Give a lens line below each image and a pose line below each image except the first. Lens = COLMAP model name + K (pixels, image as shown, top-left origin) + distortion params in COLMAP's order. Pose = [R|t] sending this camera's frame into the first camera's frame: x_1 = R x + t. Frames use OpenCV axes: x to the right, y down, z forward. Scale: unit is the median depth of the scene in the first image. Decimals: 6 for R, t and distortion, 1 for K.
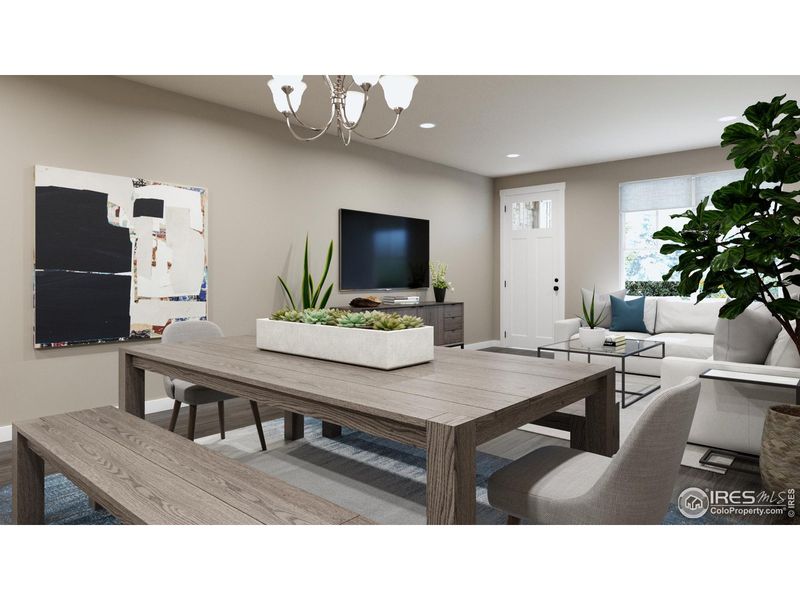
lens RADIAL K [[511.6, 0, 400.1], [0, 511.6, 294.8], [0, 0, 1]] dist [0.001554, 0.000872]
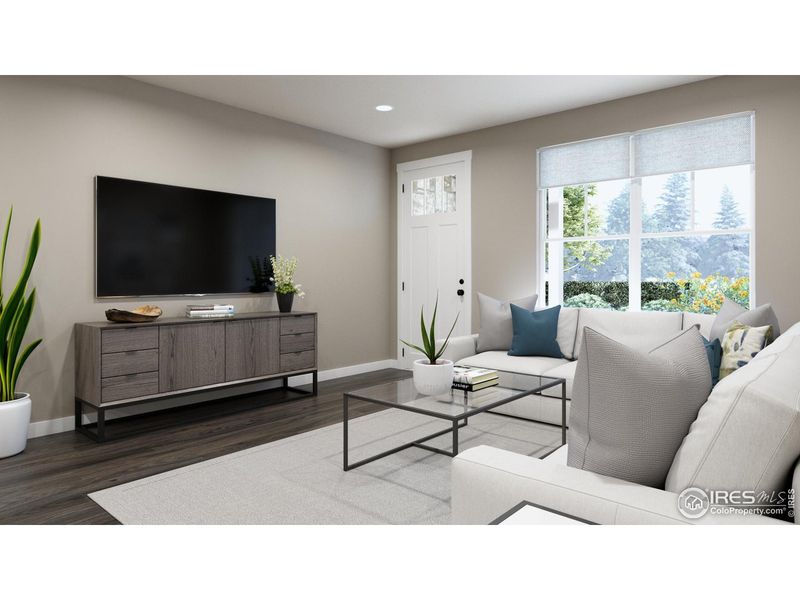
lens RADIAL K [[511.6, 0, 401.2], [0, 511.6, 298.4], [0, 0, 1]] dist [0.001554, 0.000872]
pose [[0.999997, 0.000506, 0.002475, 0.280390], [-0.000525, 0.999969, 0.007871, -0.012793], [-0.002471, -0.007872, 0.999966, 0.326272]]
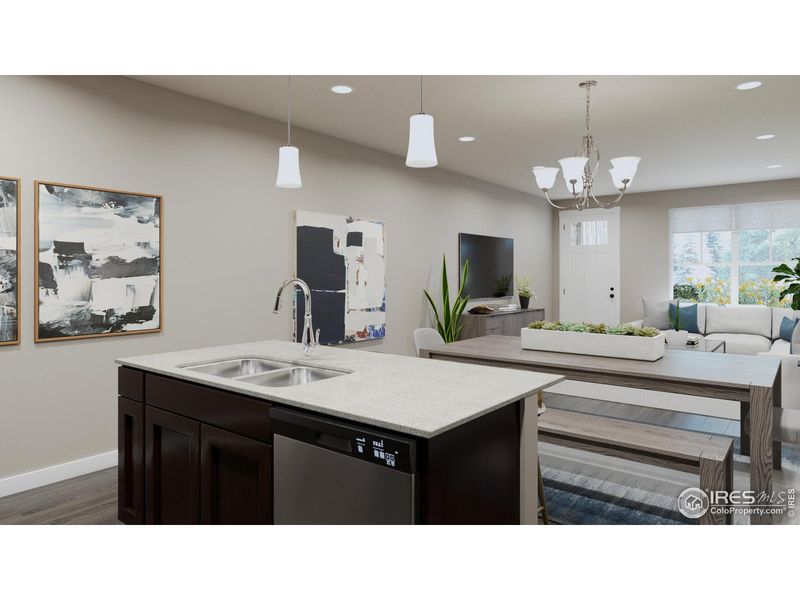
lens RADIAL K [[511.6, 0, 400.5], [0, 511.6, 296.0], [0, 0, 1]] dist [0.001554, 0.000872]
pose [[0.998475, -0.002078, 0.055167, -0.323637], [0.001818, 0.999987, 0.004768, -0.024453], [-0.055176, -0.004661, 0.998466, -0.202701]]
